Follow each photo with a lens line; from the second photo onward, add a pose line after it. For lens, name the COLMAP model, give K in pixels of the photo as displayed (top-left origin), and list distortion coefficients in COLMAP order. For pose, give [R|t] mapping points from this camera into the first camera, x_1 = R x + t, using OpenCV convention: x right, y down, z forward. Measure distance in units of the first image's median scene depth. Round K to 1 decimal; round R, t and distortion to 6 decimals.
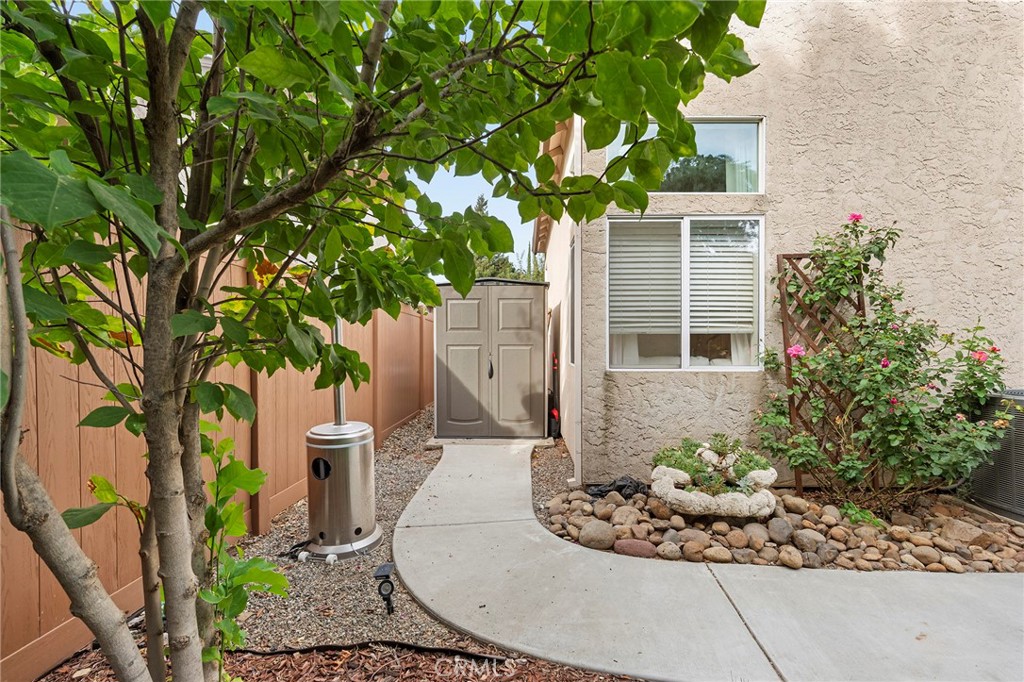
lens RADIAL K [[460.5, 0, 513.8], [0, 460.5, 349.7], [0, 0, 1]] dist [-0.002563, -0.000464]
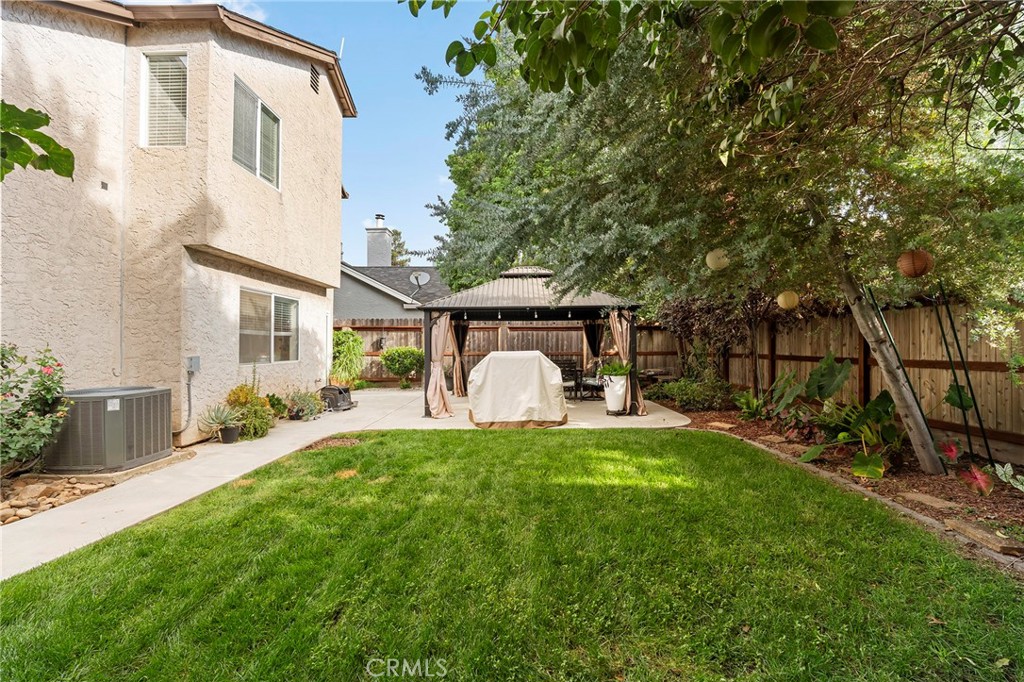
lens RADIAL K [[443.8, 0, 512.0], [0, 443.8, 341.0], [0, 0, 1]] dist [-0.011411, 0.000262]
pose [[0.003261, 0.009976, 0.999945, -0.371625], [0.010085, 0.999899, -0.010008, -0.049297], [-0.999944, 0.010117, 0.003160, -0.476758]]
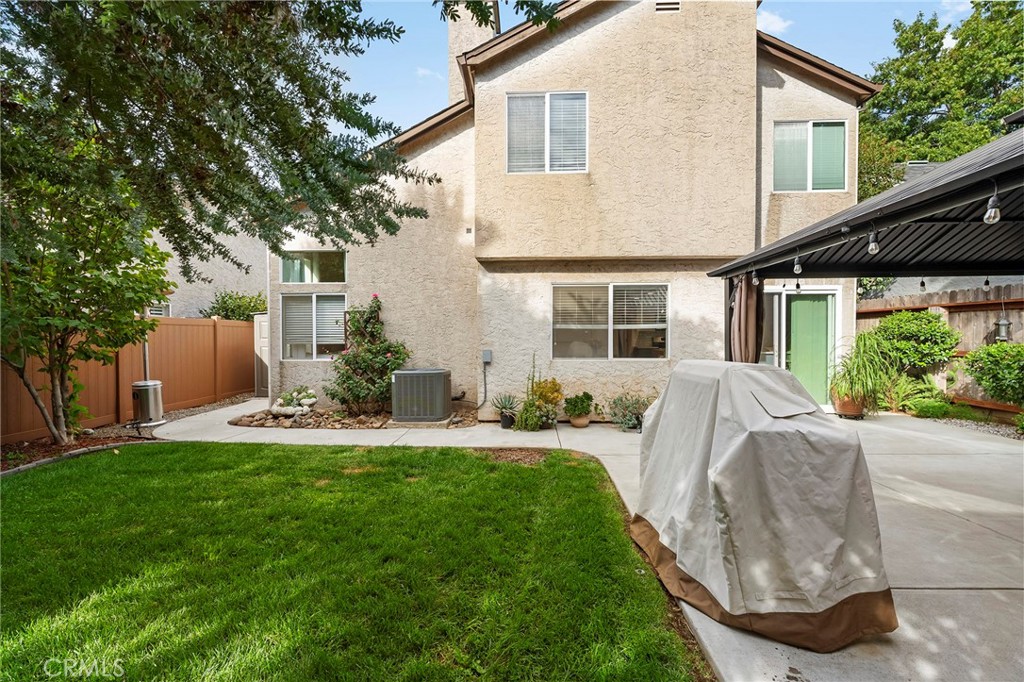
lens RADIAL K [[443.8, 0, 512.0], [0, 443.8, 341.0], [0, 0, 1]] dist [-0.011411, 0.000262]
pose [[0.999370, -0.003796, -0.035294, 1.770198], [0.003845, 0.999992, 0.001321, -0.063465], [0.035289, -0.001456, 0.999376, -1.447716]]
